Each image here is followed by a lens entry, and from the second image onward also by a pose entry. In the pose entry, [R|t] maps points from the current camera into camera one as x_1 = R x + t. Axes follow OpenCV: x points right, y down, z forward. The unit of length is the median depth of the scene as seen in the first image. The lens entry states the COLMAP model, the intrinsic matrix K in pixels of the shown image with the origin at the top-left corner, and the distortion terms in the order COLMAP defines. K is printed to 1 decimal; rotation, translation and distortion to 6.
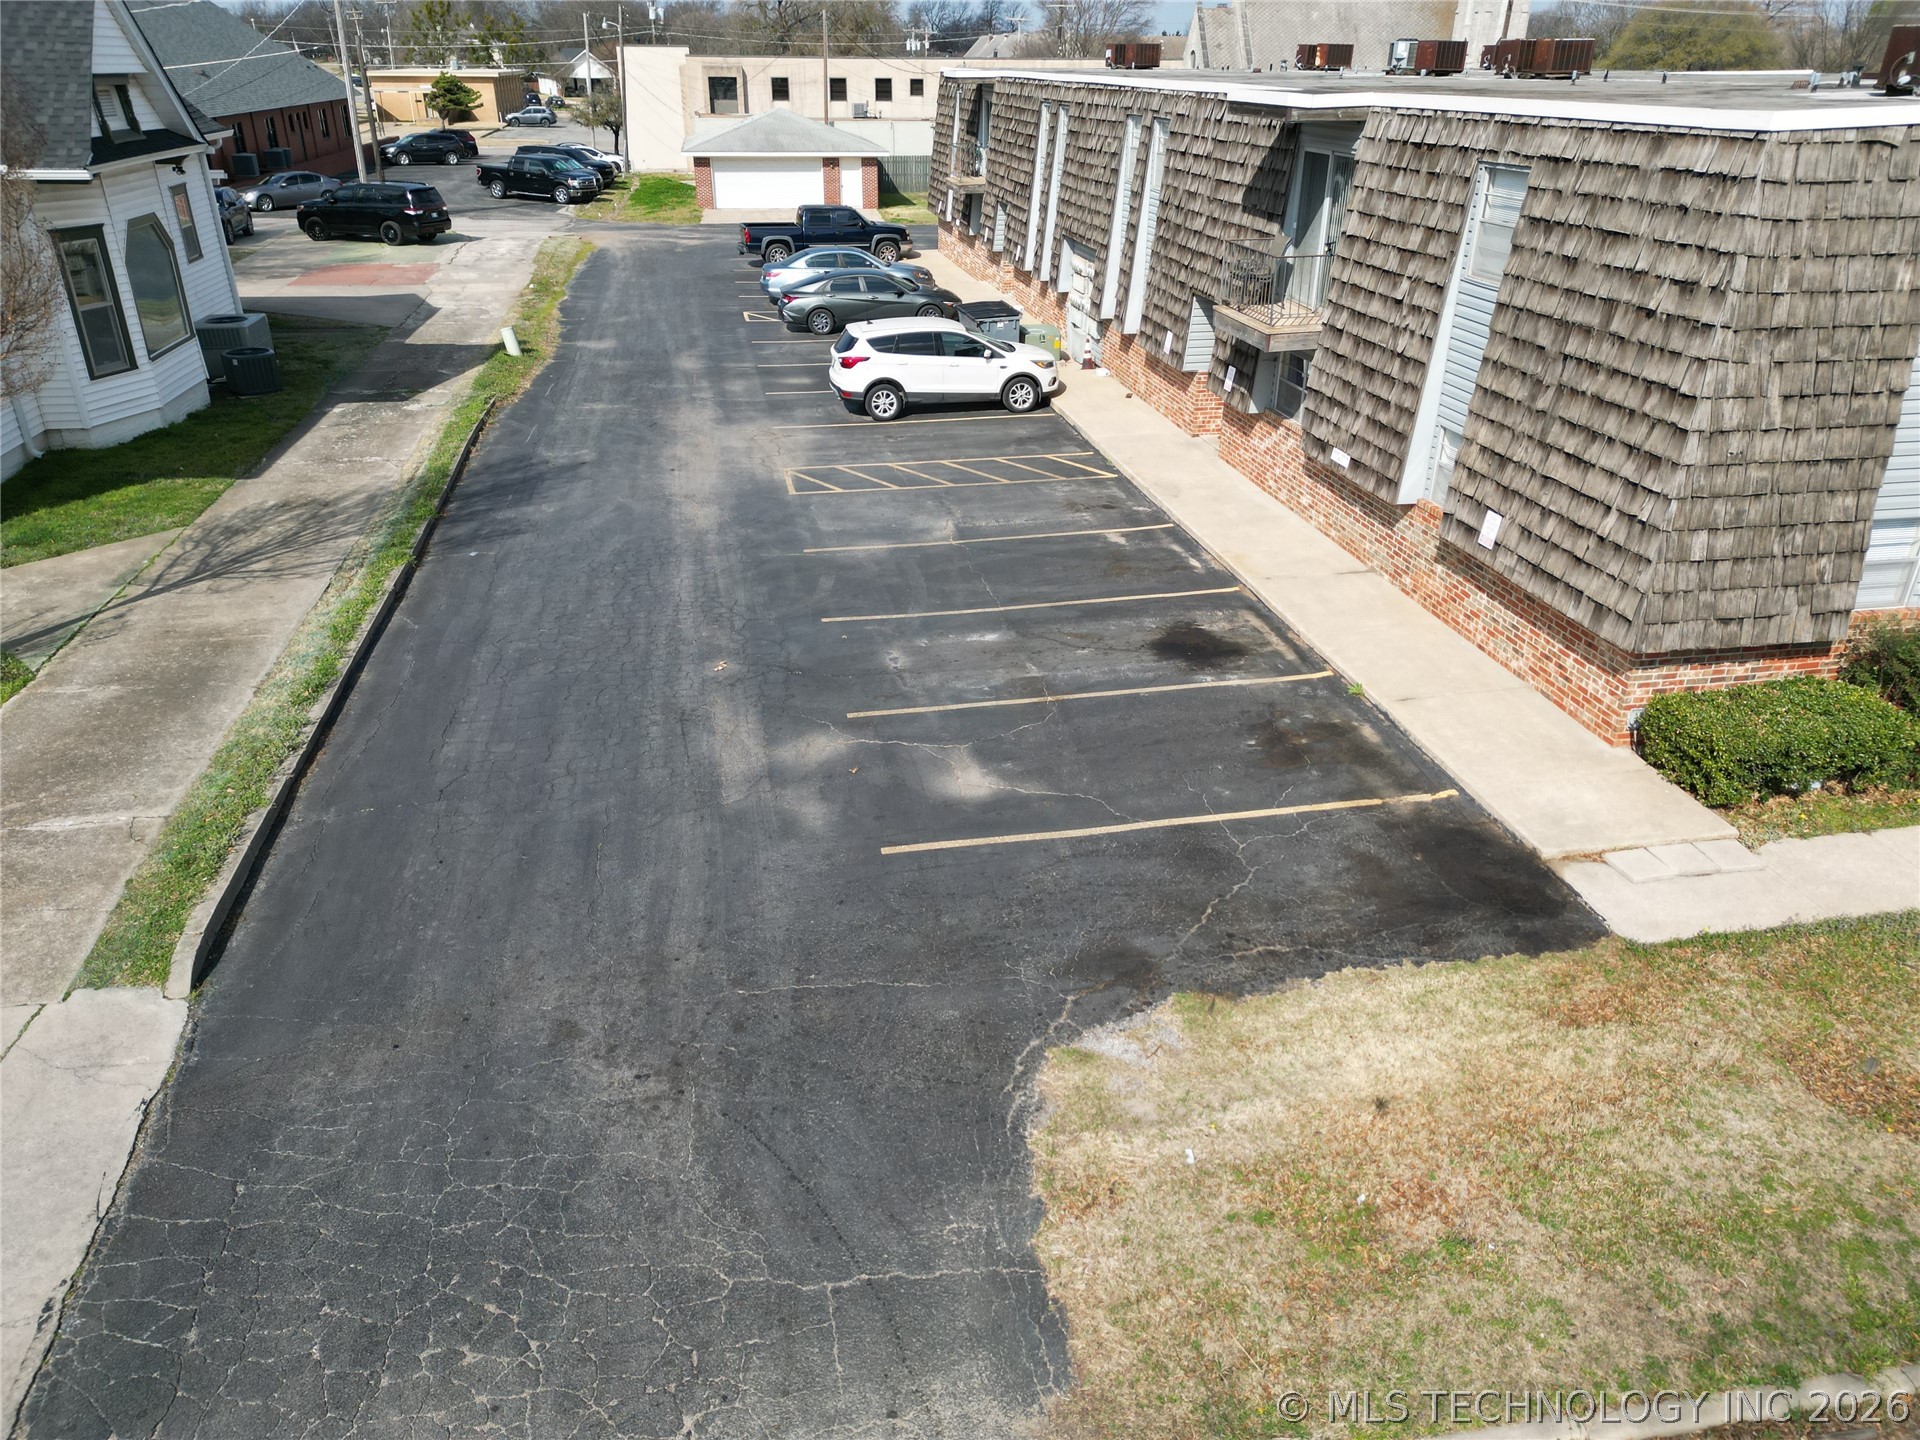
lens RADIAL K [[1339.6, 0, 962.6], [0, 1339.6, 719.0], [0, 0, 1]] dist [0.080518, -0.082151]
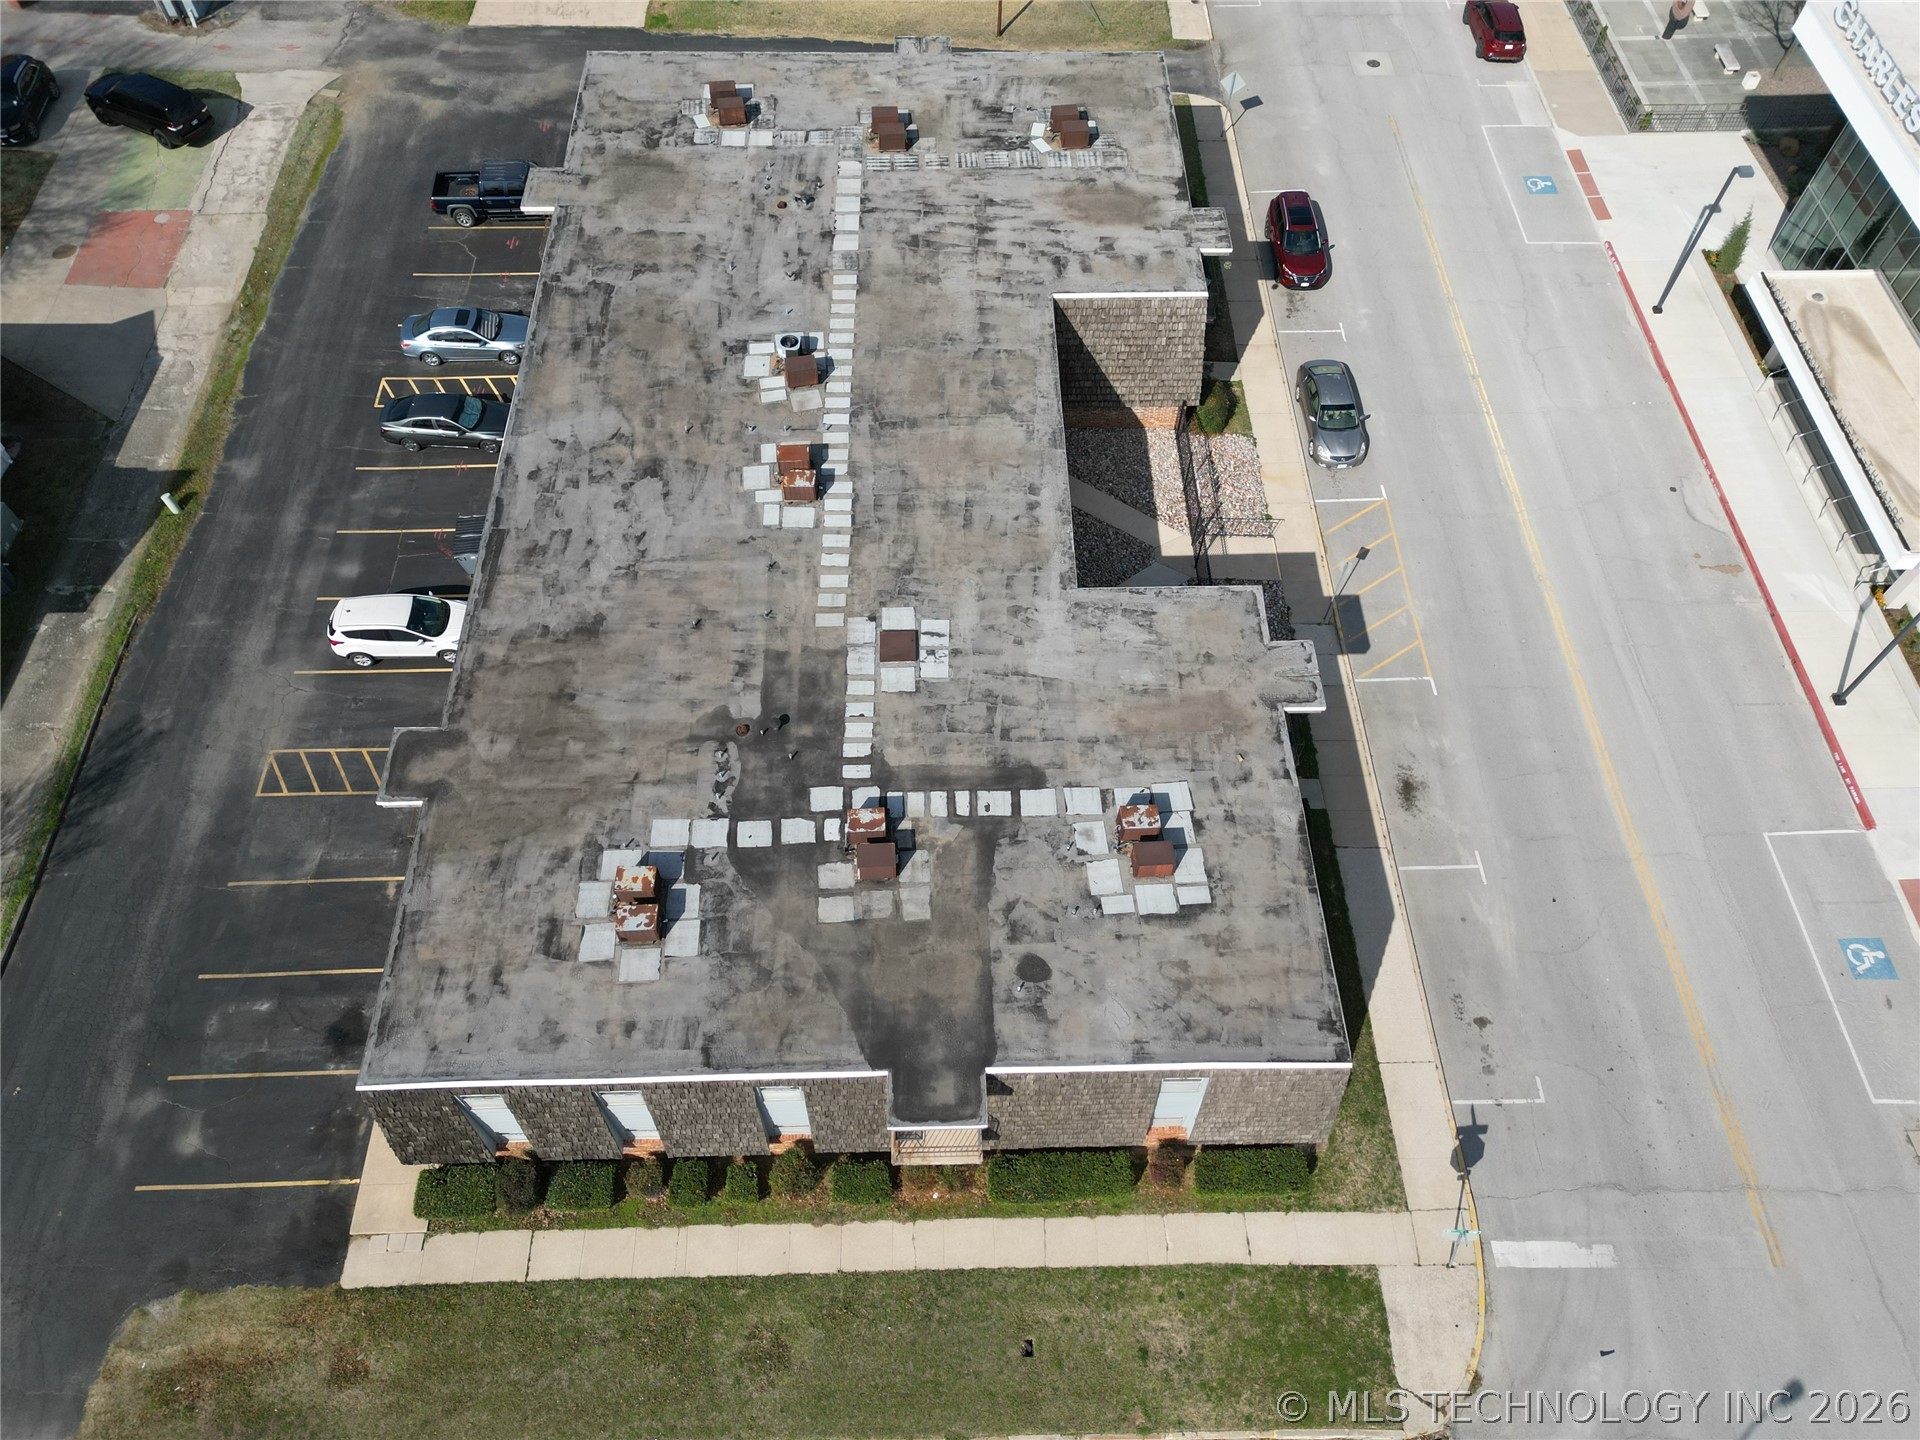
lens RADIAL K [[1339.6, 0, 962.6], [0, 1339.6, 719.0], [0, 0, 1]] dist [0.080518, -0.082151]
pose [[0.987518, 0.134576, -0.081841, 1.494369], [-0.074460, 0.856743, 0.510340, -1.989896], [0.138796, -0.497876, 0.856070, -0.609701]]
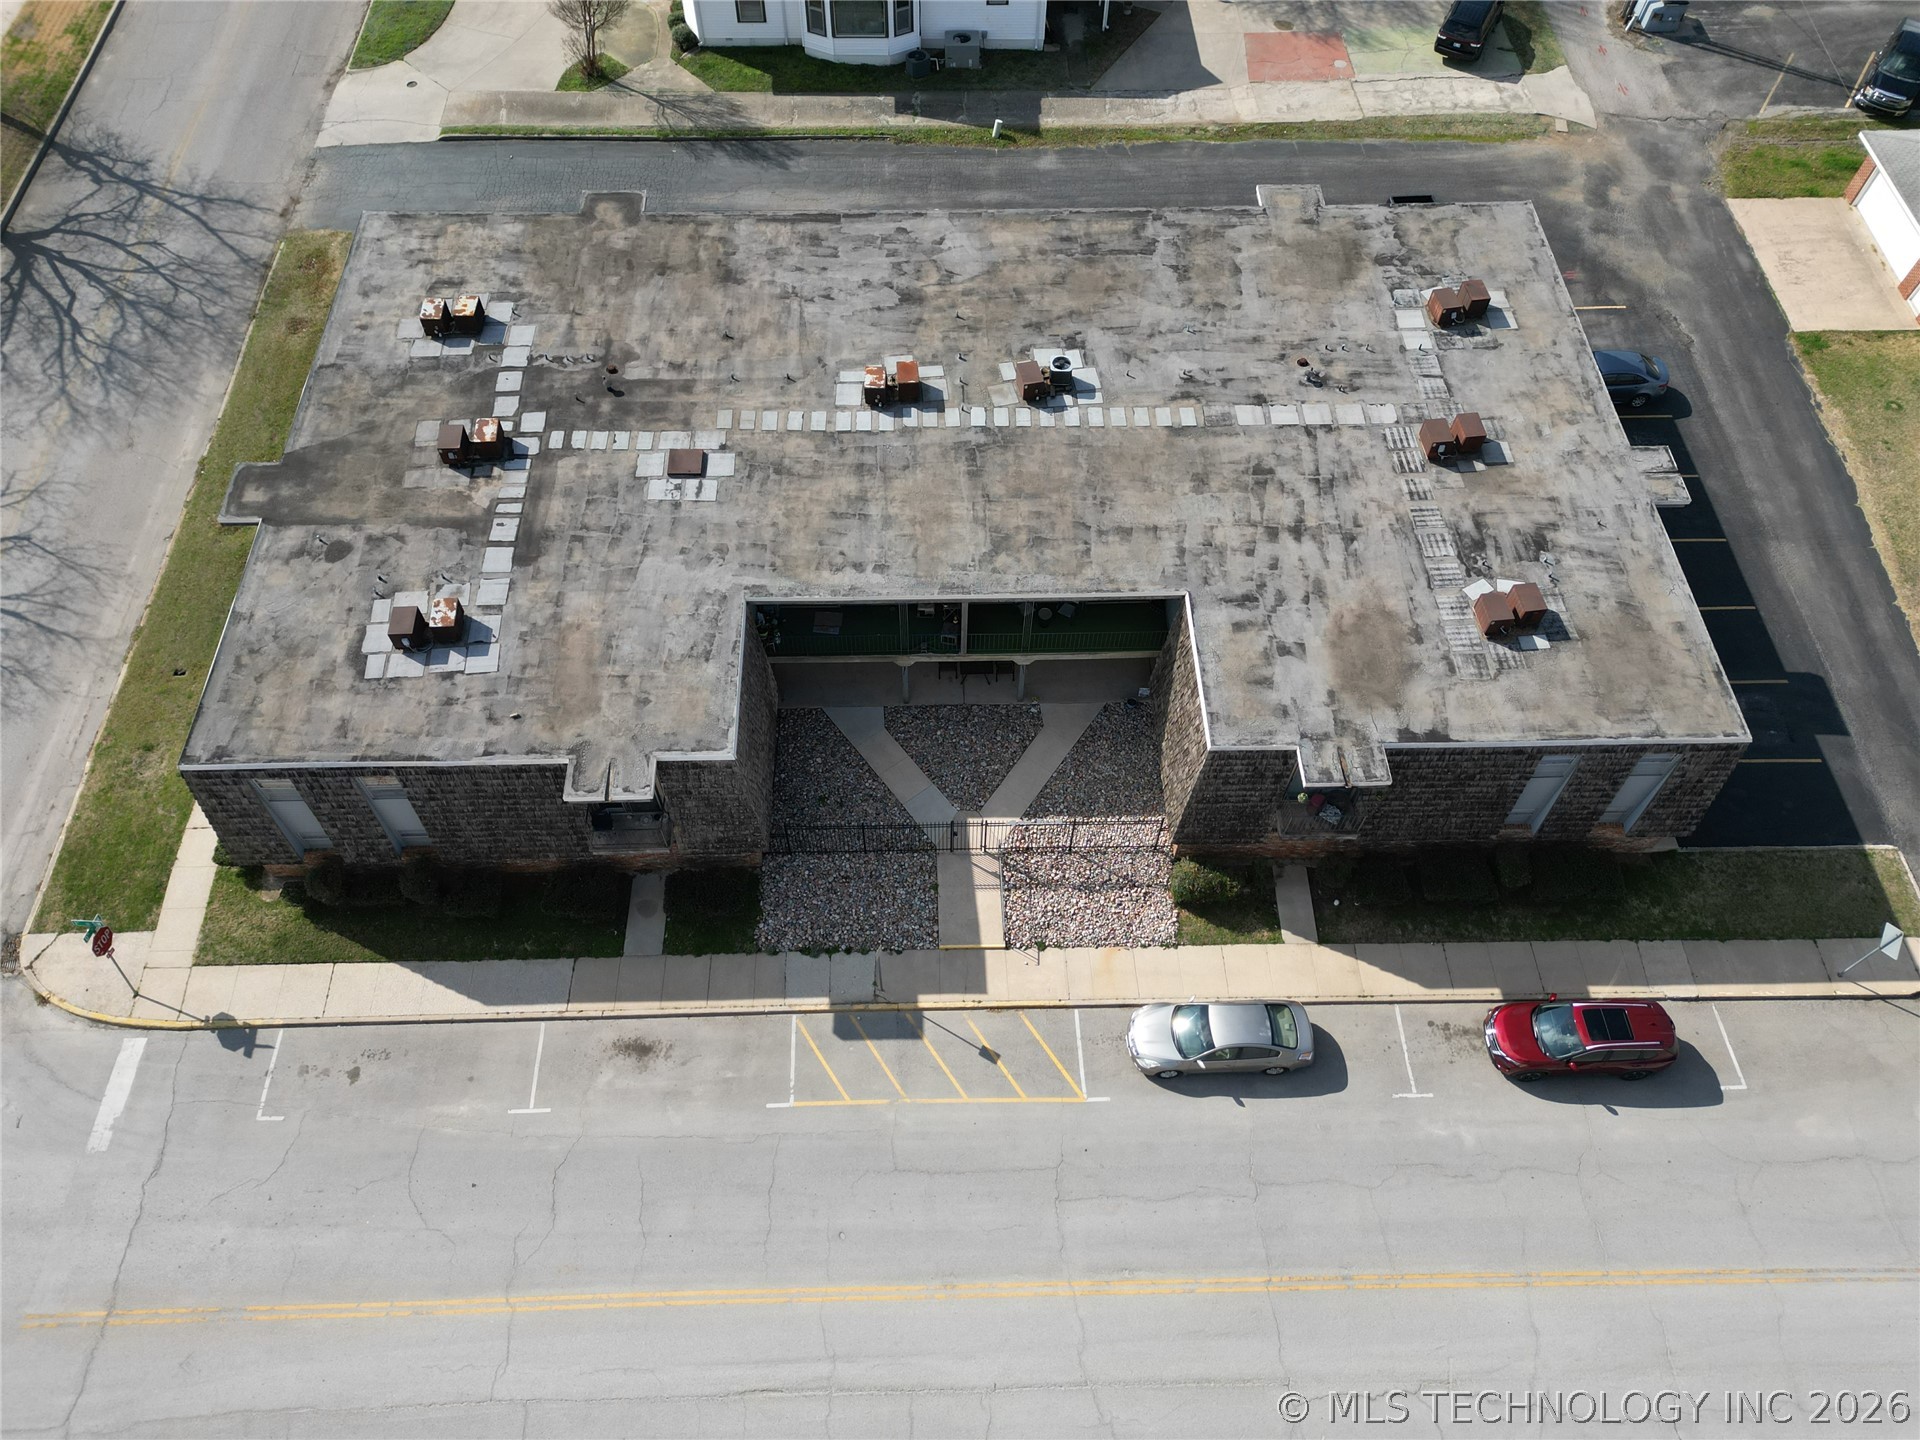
lens RADIAL K [[1339.6, 0, 962.6], [0, 1339.6, 719.0], [0, 0, 1]] dist [0.080518, -0.082151]
pose [[-0.152600, 0.822857, -0.547375, 3.048555], [-0.445648, 0.437061, 0.781265, -3.020387], [0.882106, 0.363157, 0.300009, 1.521551]]
